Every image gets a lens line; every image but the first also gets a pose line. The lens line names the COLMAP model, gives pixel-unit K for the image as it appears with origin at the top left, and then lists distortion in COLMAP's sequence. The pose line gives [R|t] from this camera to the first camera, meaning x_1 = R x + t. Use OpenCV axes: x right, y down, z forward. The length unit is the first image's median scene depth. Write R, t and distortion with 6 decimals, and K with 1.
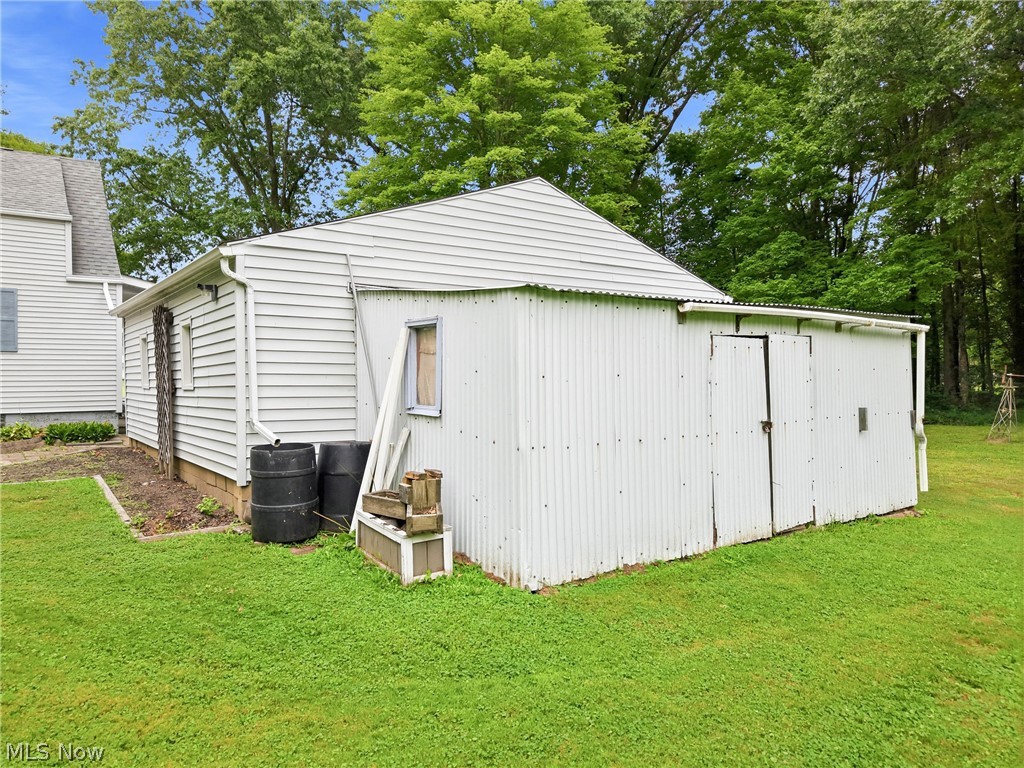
lens RADIAL K [[701.7, 0, 512.0], [0, 701.7, 384.0], [0, 0, 1]] dist [0.027618, 0.000364]
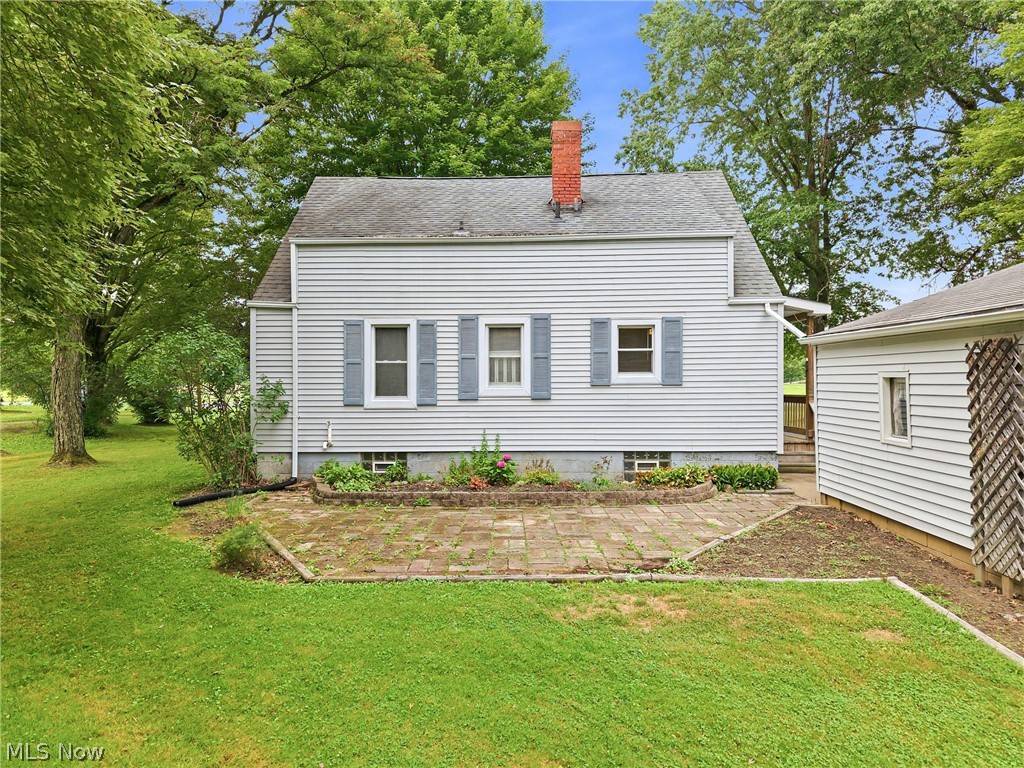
lens RADIAL K [[701.7, 0, 512.0], [0, 701.7, 384.0], [0, 0, 1]] dist [0.027618, 0.000364]
pose [[0.797794, 0.003413, -0.602920, -0.304983], [-0.002317, 0.999994, 0.002595, -0.045999], [0.602925, -0.000673, 0.797797, 0.129176]]
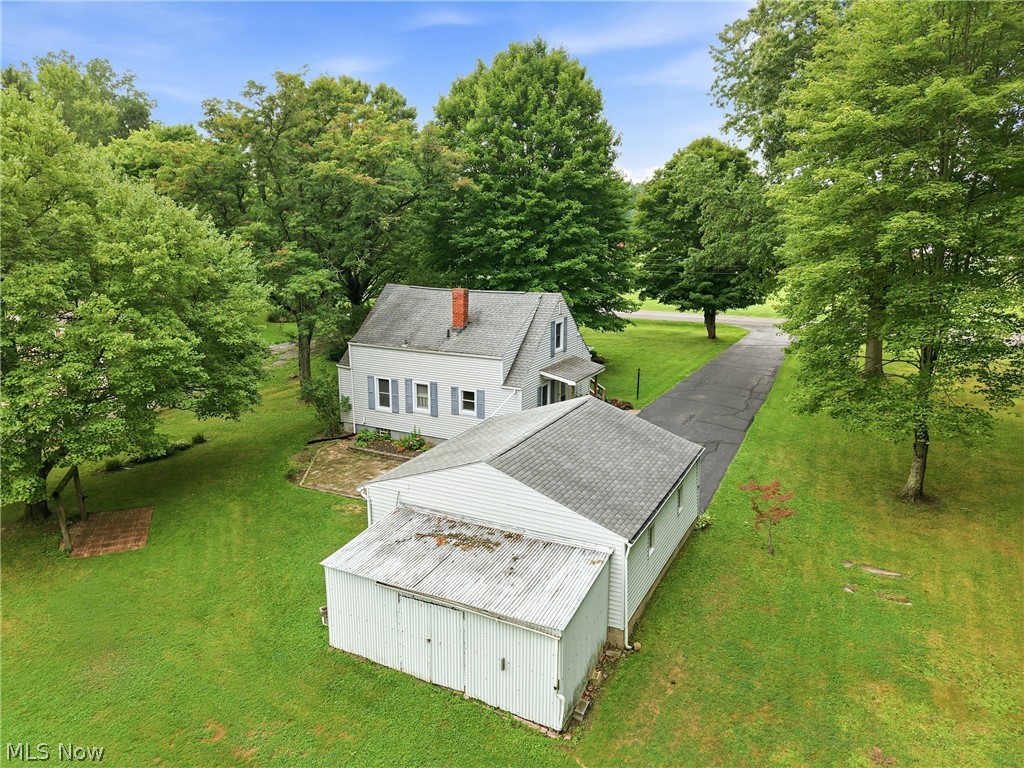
lens RADIAL K [[701.7, 0, 512.0], [0, 701.7, 384.0], [0, 0, 1]] dist [0.027618, 0.000364]
pose [[0.462475, 0.216096, -0.859895, 1.126621], [-0.006801, 0.970680, 0.240279, -0.637765], [0.886606, -0.105275, 0.450385, 0.110898]]
